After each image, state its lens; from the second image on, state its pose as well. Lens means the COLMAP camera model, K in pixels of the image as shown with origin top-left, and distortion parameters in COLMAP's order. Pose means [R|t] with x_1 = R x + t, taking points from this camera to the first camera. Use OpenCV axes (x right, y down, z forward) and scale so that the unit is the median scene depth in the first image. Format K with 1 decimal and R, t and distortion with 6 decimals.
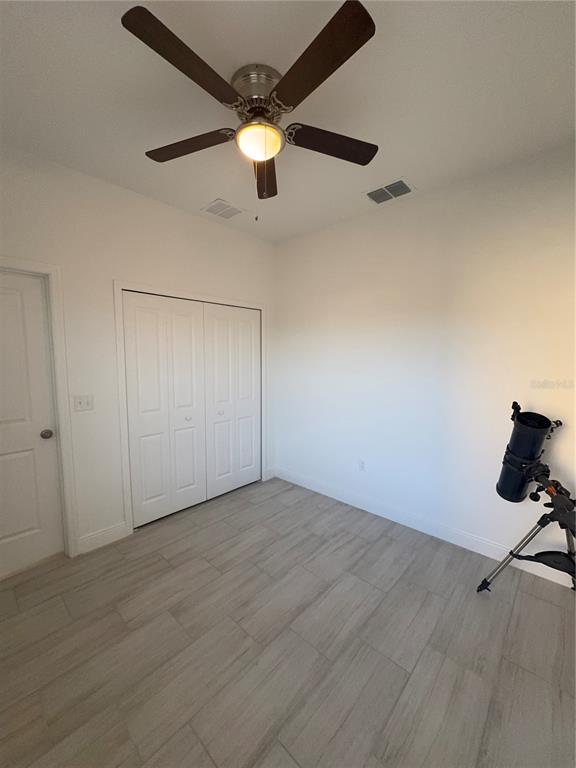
lens RADIAL K [[306.3, 0, 288.9], [0, 306.3, 383.7], [0, 0, 1]] dist [-0.001922, 0.000572]
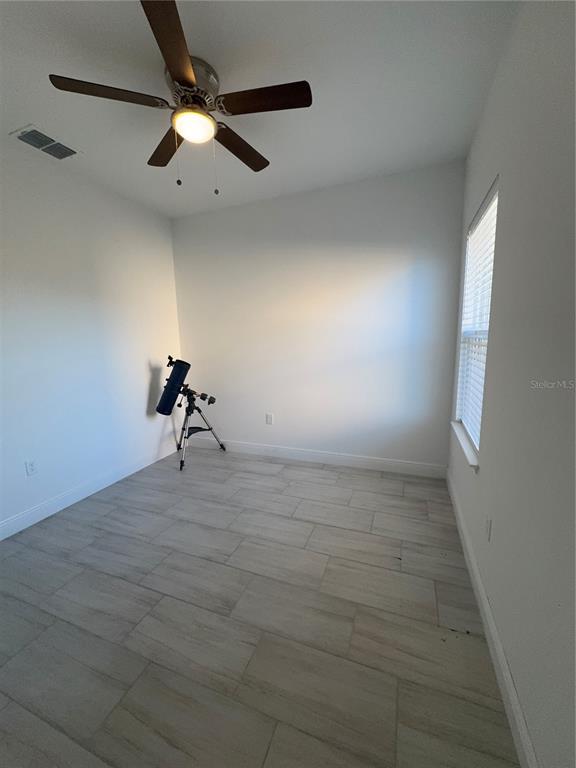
lens RADIAL K [[306.3, 0, 288.2], [0, 306.3, 385.5], [0, 0, 1]] dist [-0.001922, 0.000572]
pose [[-0.369372, -0.141643, 0.918423, -0.947247], [0.103166, 0.975956, 0.192007, -0.033146], [-0.923537, 0.165672, -0.345878, 0.845690]]
